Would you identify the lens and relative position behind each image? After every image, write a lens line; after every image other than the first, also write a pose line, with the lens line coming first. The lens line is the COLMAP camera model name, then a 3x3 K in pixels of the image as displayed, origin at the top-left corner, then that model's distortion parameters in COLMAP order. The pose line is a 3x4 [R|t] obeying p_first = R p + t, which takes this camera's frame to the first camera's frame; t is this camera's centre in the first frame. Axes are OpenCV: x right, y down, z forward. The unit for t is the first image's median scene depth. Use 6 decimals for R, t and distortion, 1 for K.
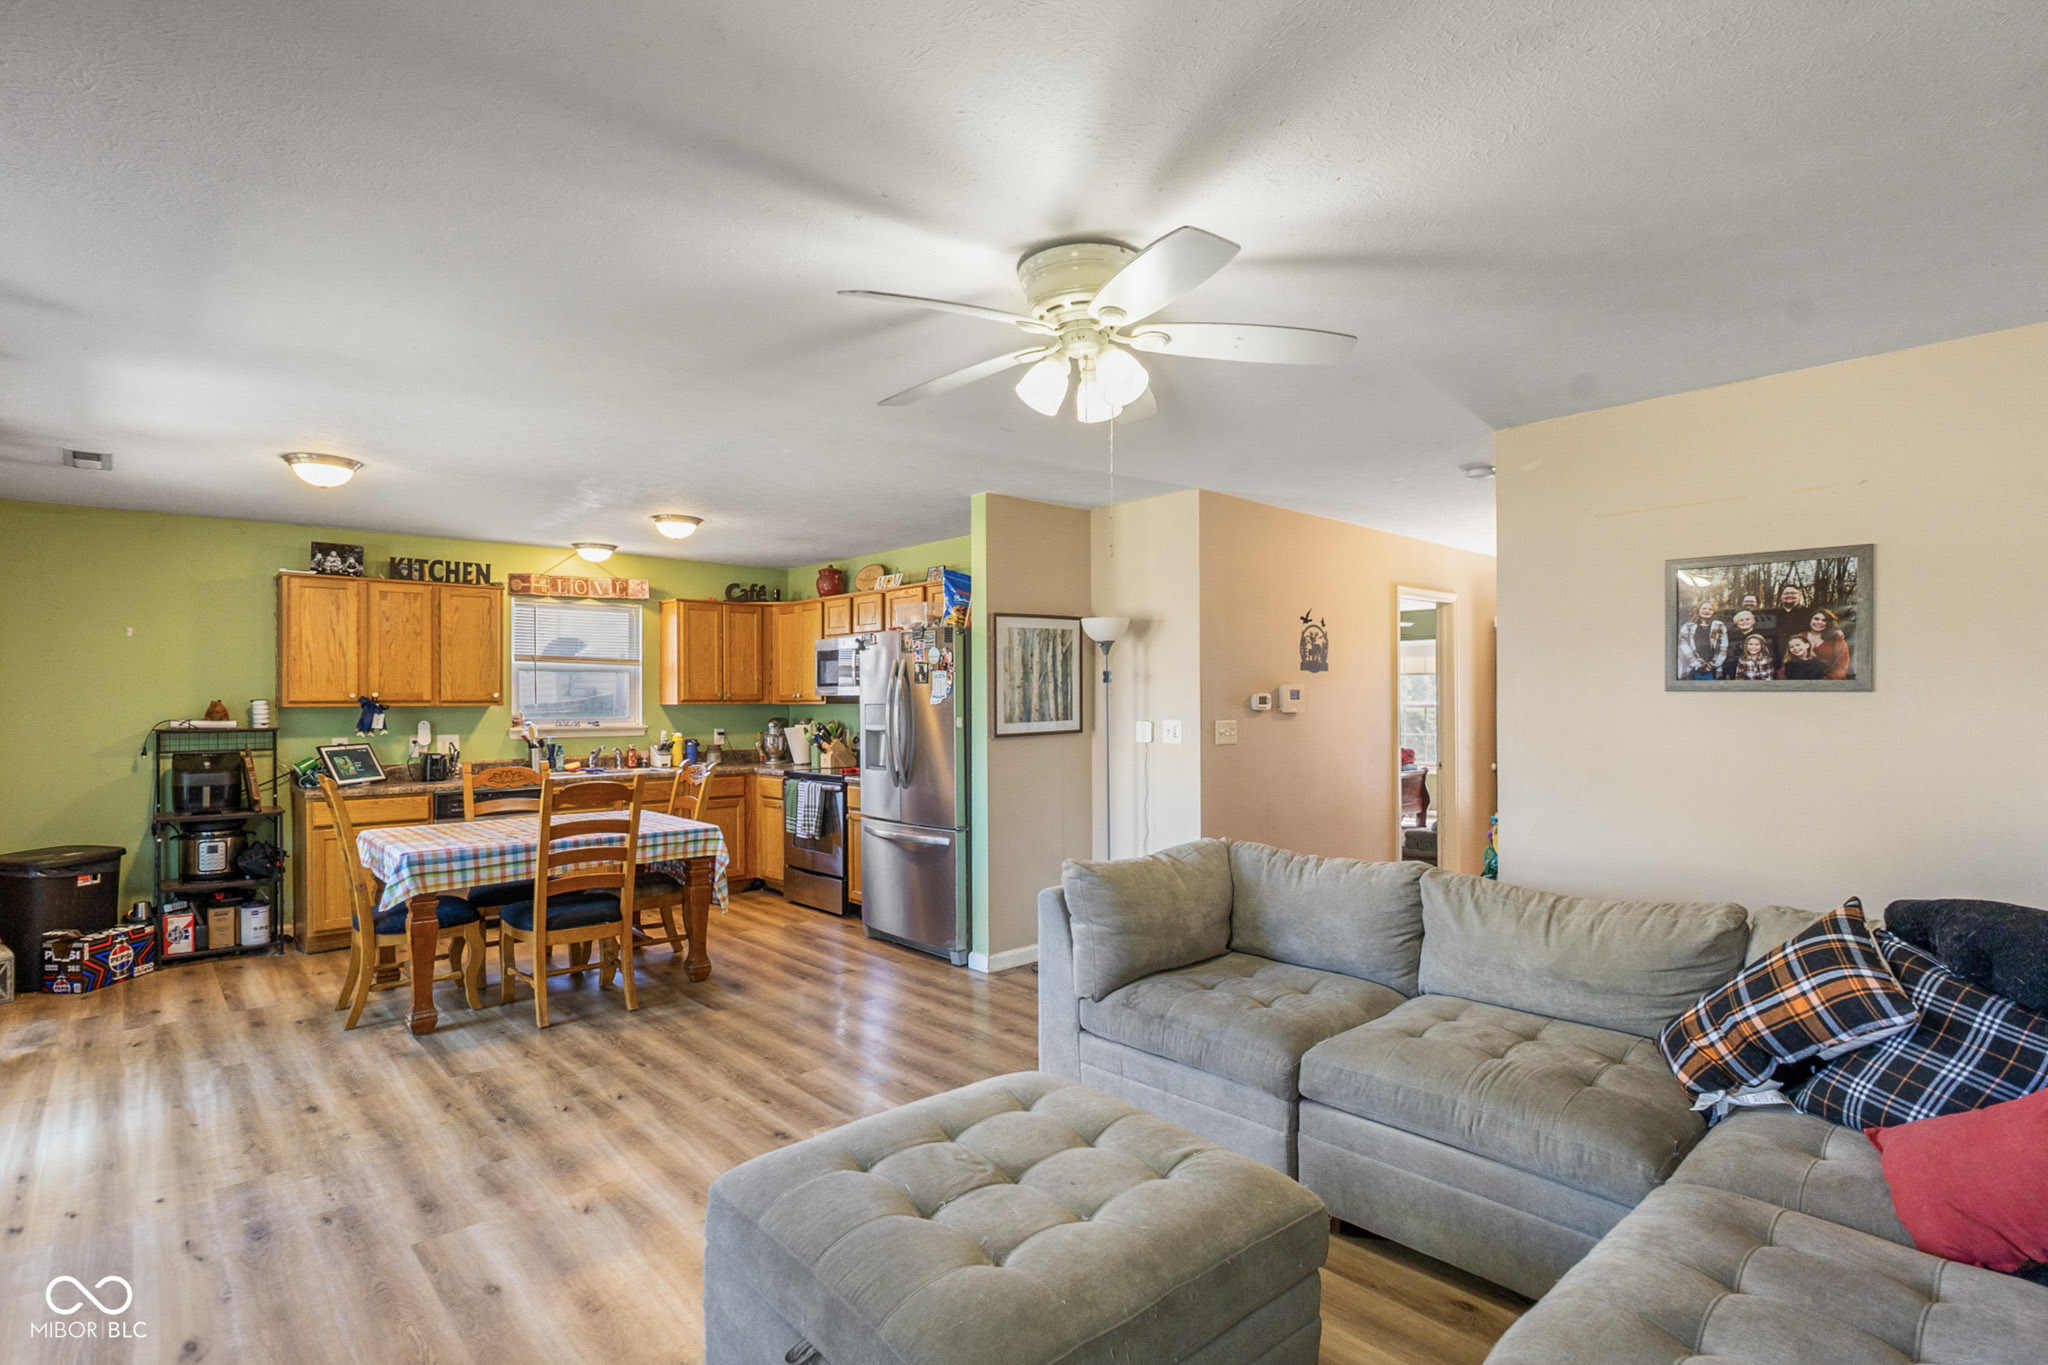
lens RADIAL K [[992.7, 0, 1020.6], [0, 992.7, 693.7], [0, 0, 1]] dist [-0.002385, -0.000242]
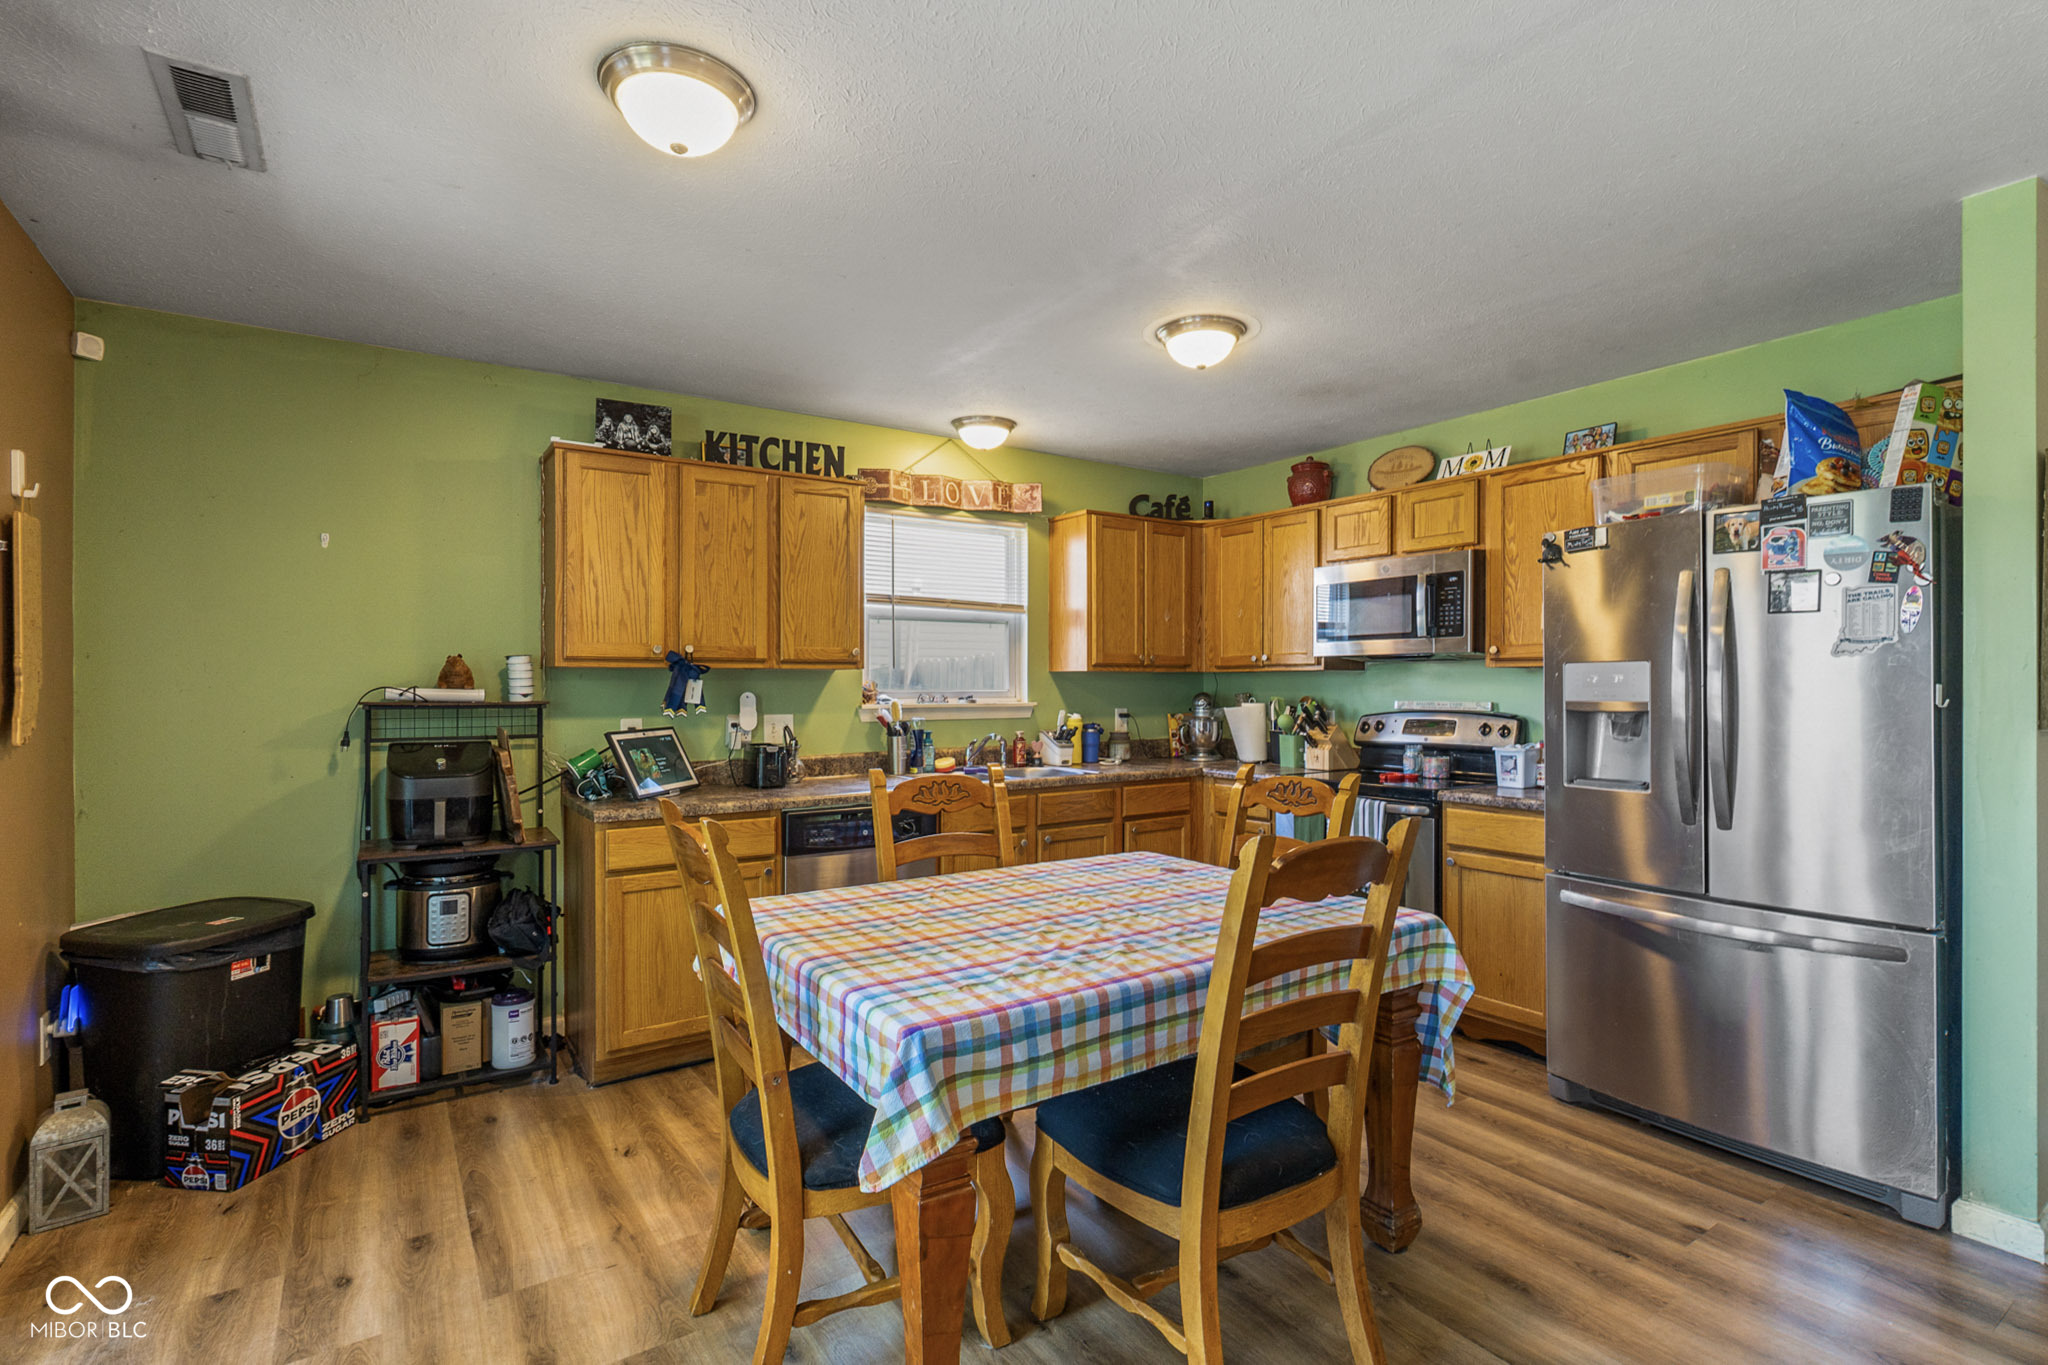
lens RADIAL K [[967.9, 0, 1024.2], [0, 967.9, 674.6], [0, 0, 1]] dist [-0.000480, 0.000051]
pose [[0.989519, 0.001016, -0.144399, -0.388137], [-0.001385, 0.999996, -0.002450, 0.019938], [0.144395, 0.002624, 0.989517, 0.472580]]
